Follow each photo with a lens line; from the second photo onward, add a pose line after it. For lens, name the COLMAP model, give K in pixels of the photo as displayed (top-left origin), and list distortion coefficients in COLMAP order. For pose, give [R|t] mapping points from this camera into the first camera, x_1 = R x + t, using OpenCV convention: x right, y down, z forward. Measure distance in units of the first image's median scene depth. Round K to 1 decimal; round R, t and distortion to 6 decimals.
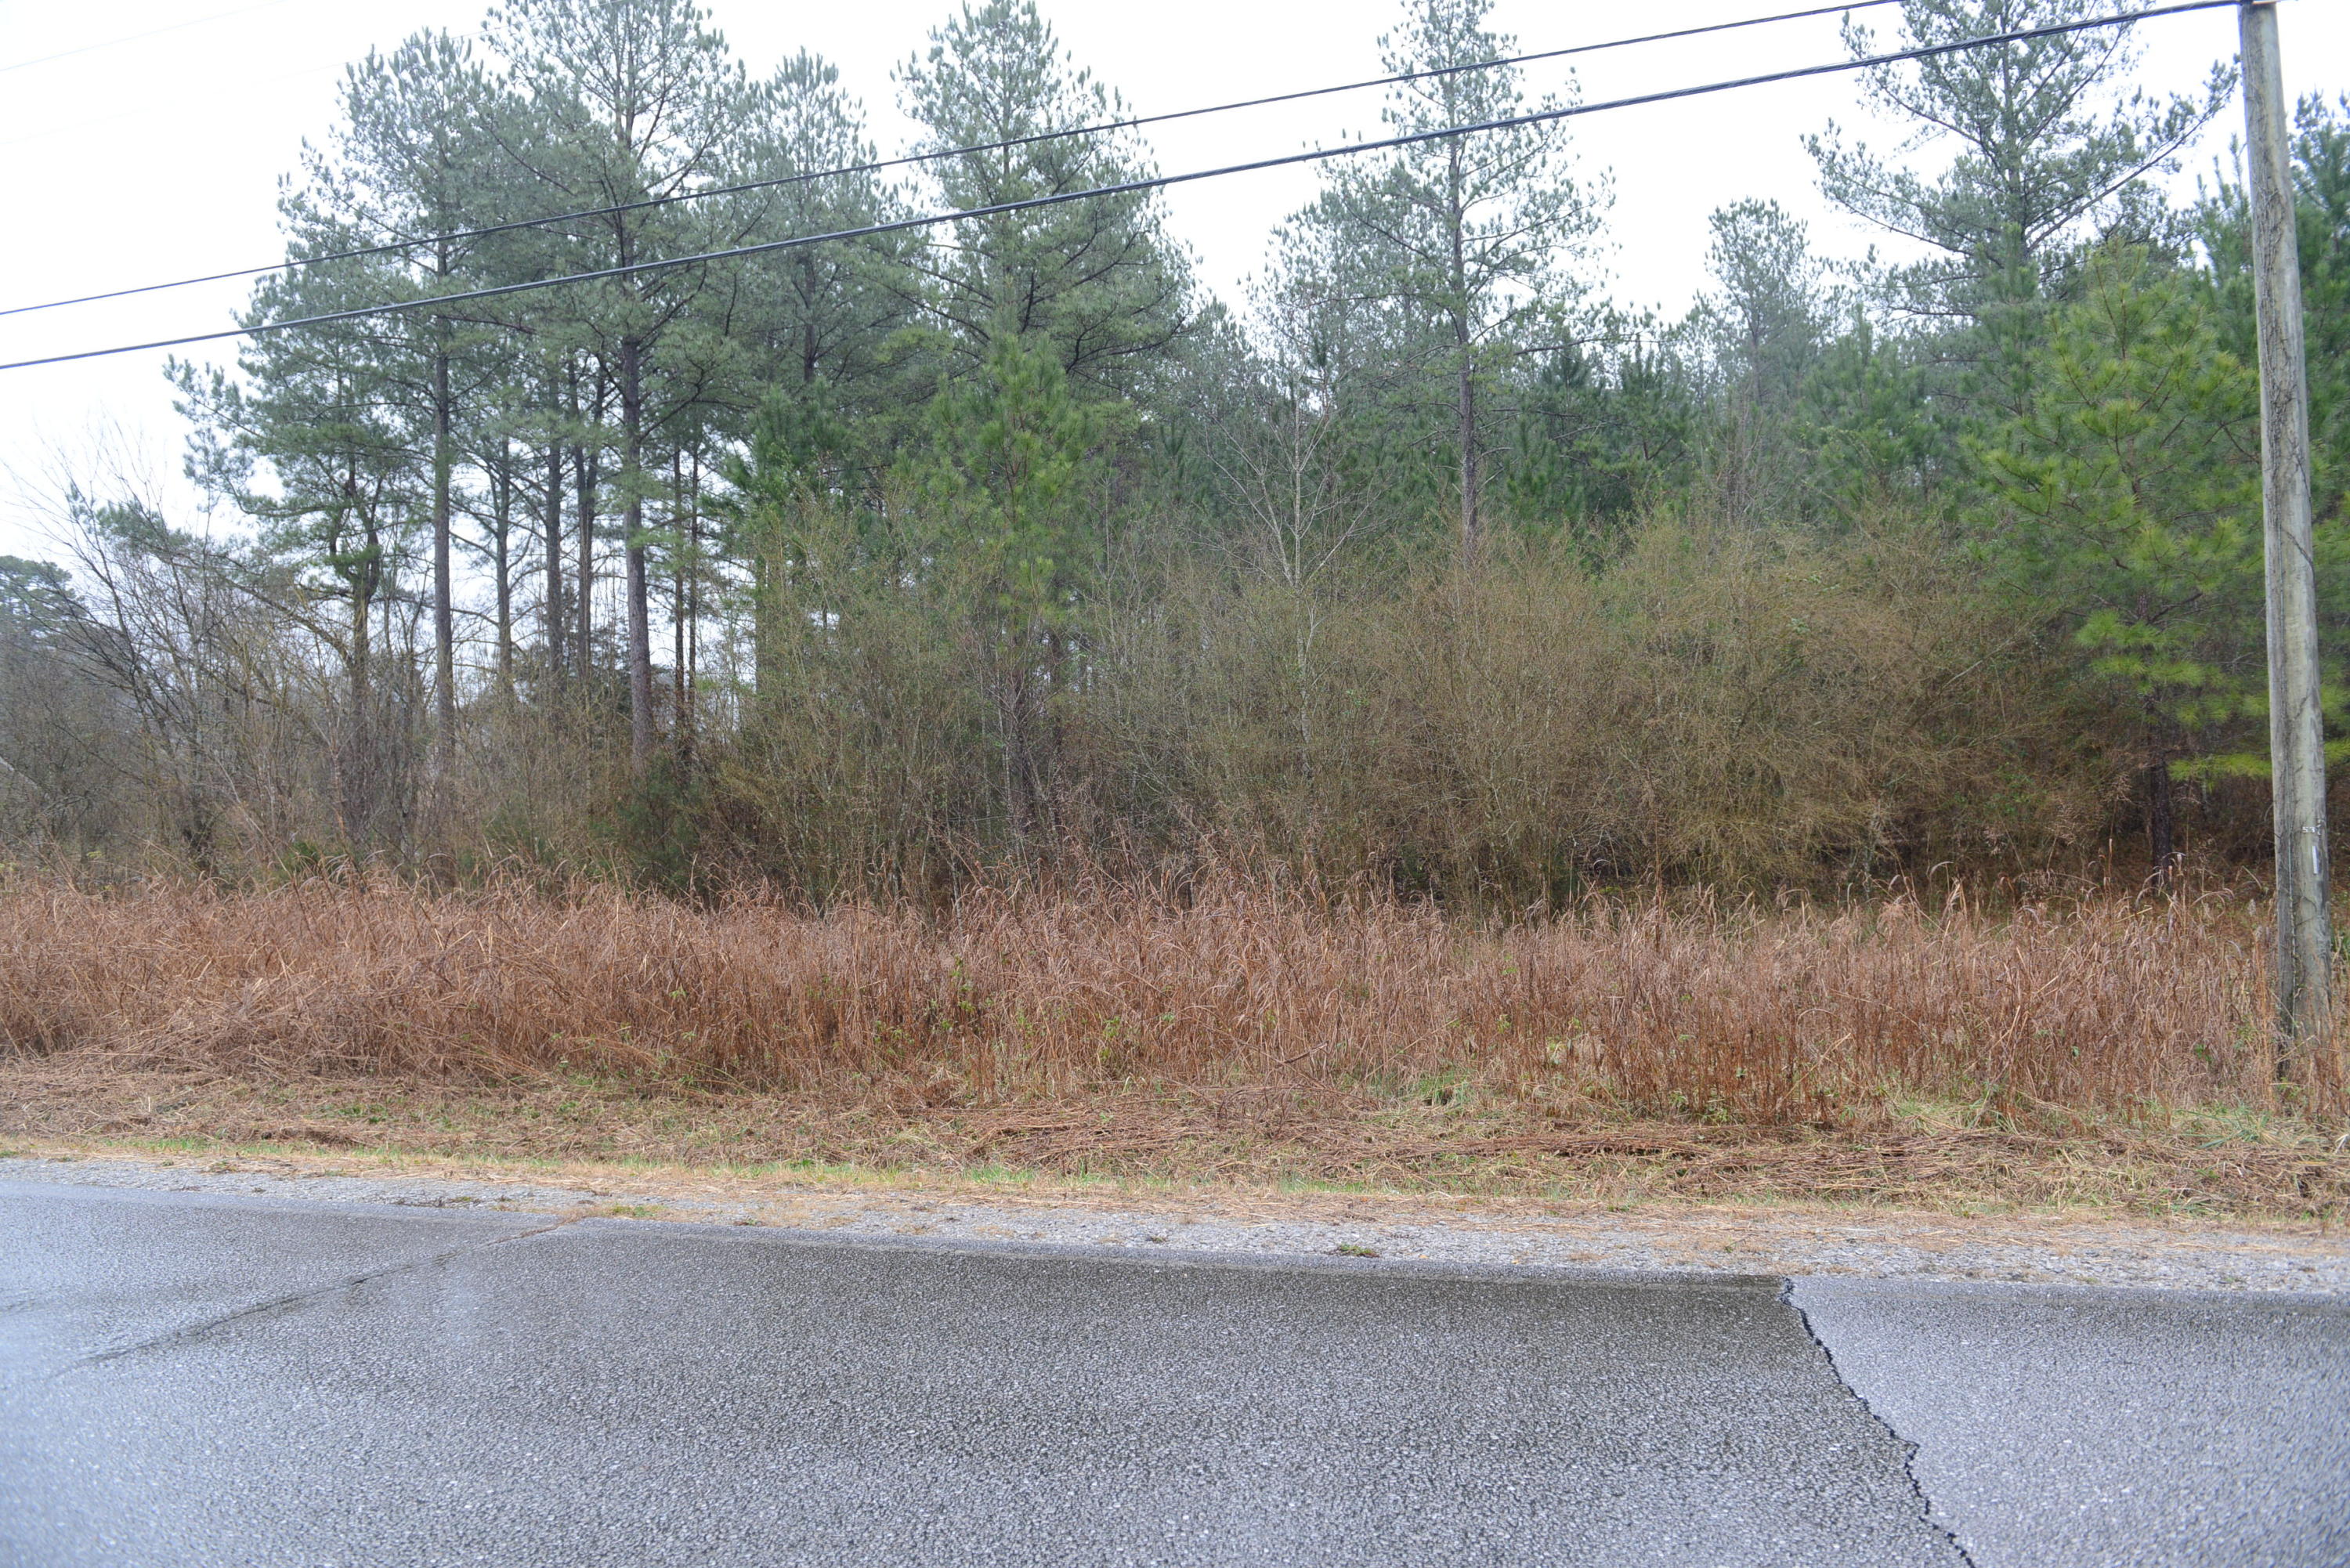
lens RADIAL K [[1642.1, 0, 1175.0], [0, 1642.1, 784.0], [0, 0, 1]] dist [-0.061235, 0.005263]
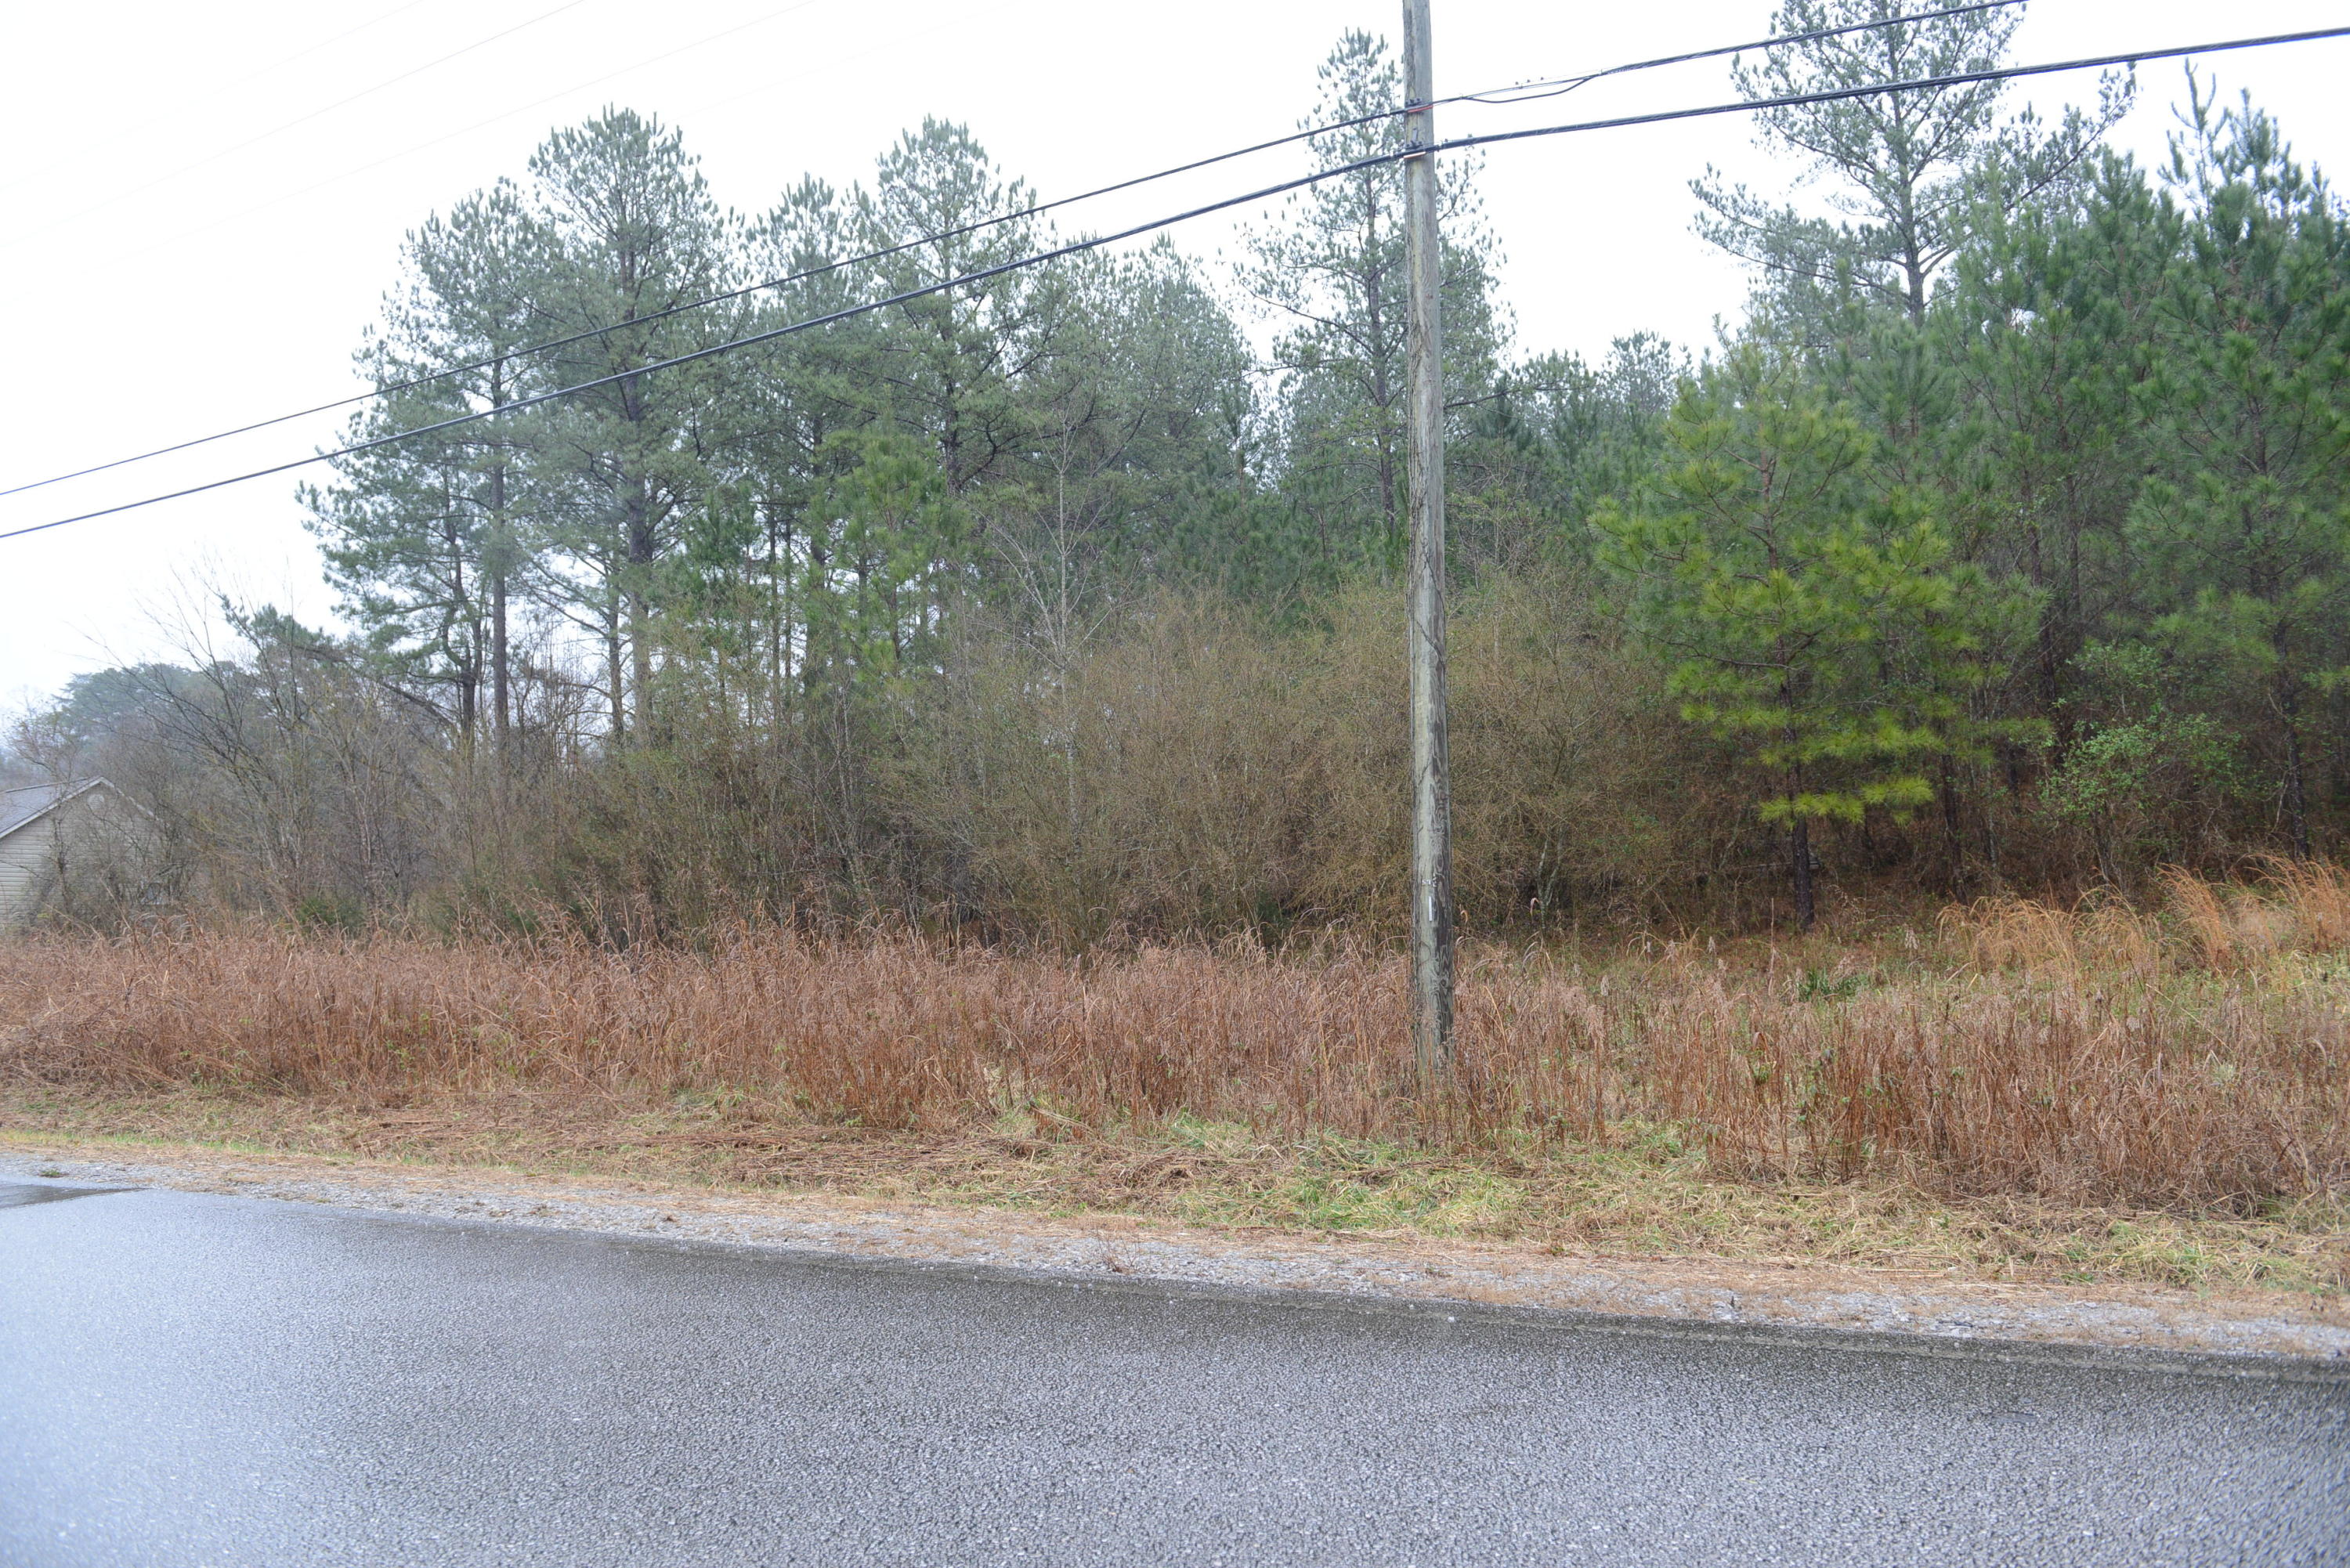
lens RADIAL K [[1642.1, 0, 1175.0], [0, 1642.1, 784.0], [0, 0, 1]] dist [-0.061235, 0.005263]
pose [[0.982764, -0.022597, -0.183479, 0.243487], [0.018244, 0.999511, -0.025376, -0.004019], [0.183963, 0.021592, 0.982696, -0.048524]]
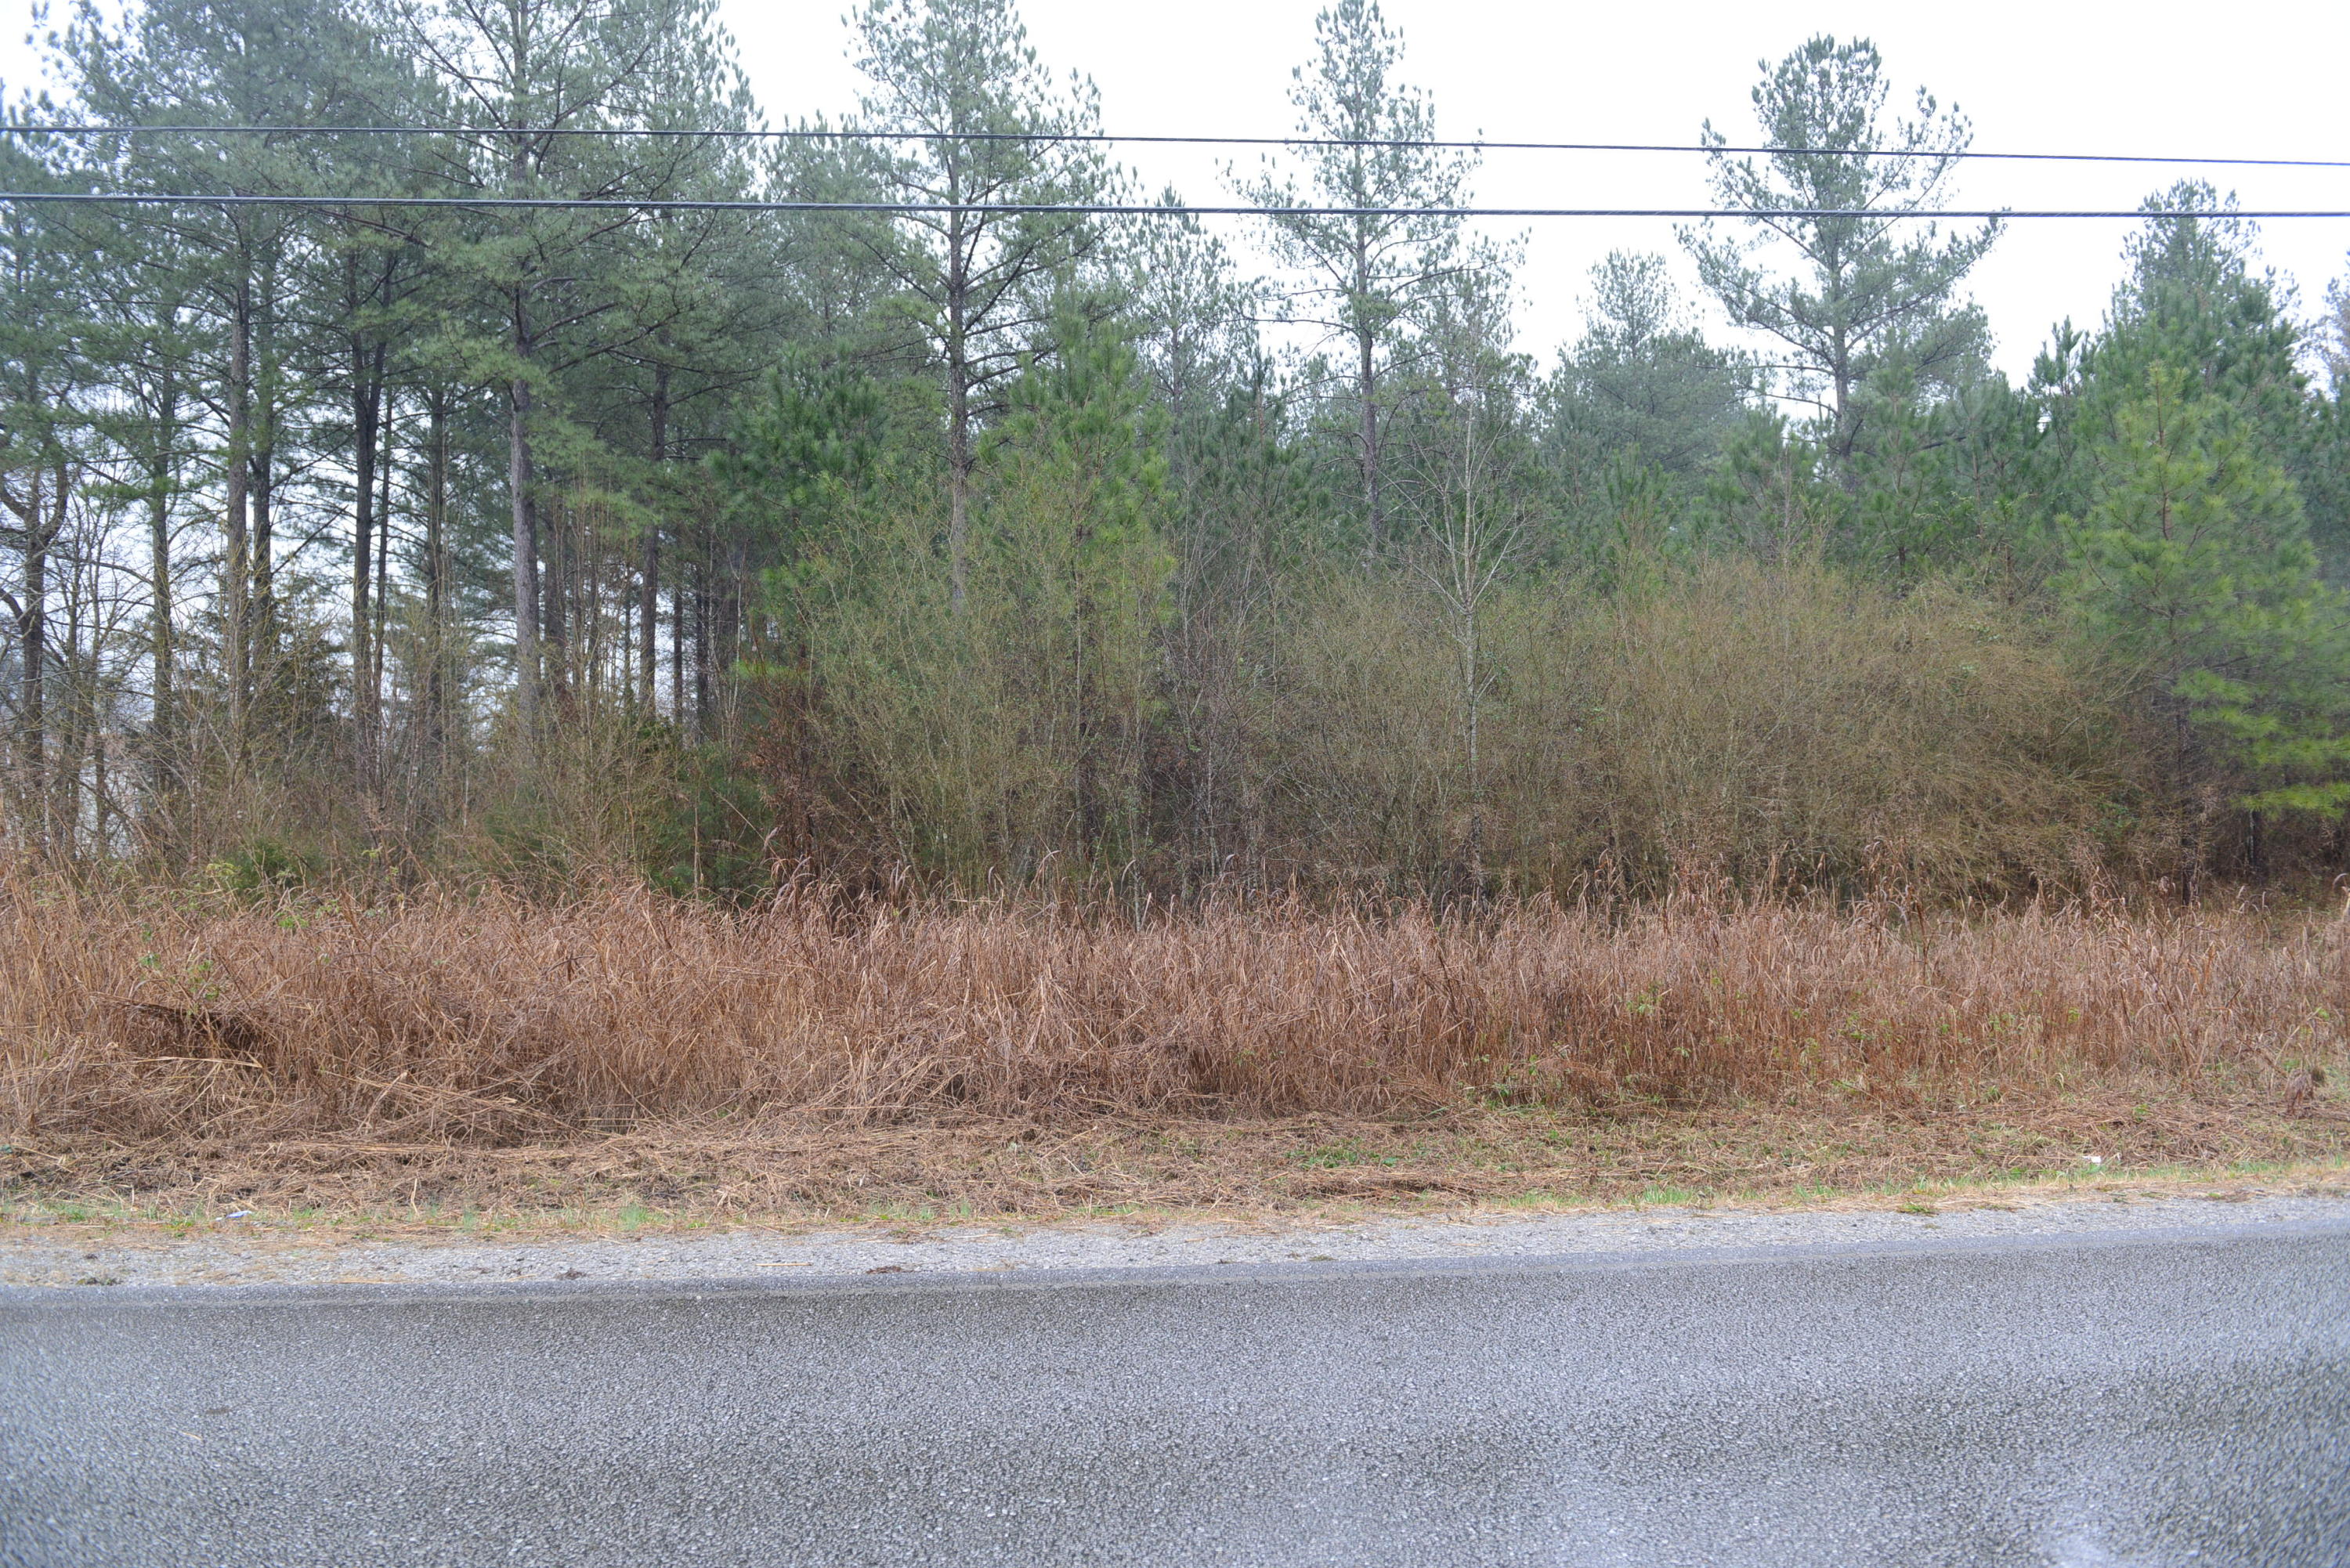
lens RADIAL K [[1657.4, 0, 1175.7], [0, 1657.4, 738.8], [0, 0, 1]] dist [-0.037154, 0.000846]
pose [[0.924181, 0.022361, 0.381300, -0.330628], [-0.011919, 0.999487, -0.029723, -0.002884], [-0.381769, 0.022925, 0.923973, 0.069553]]
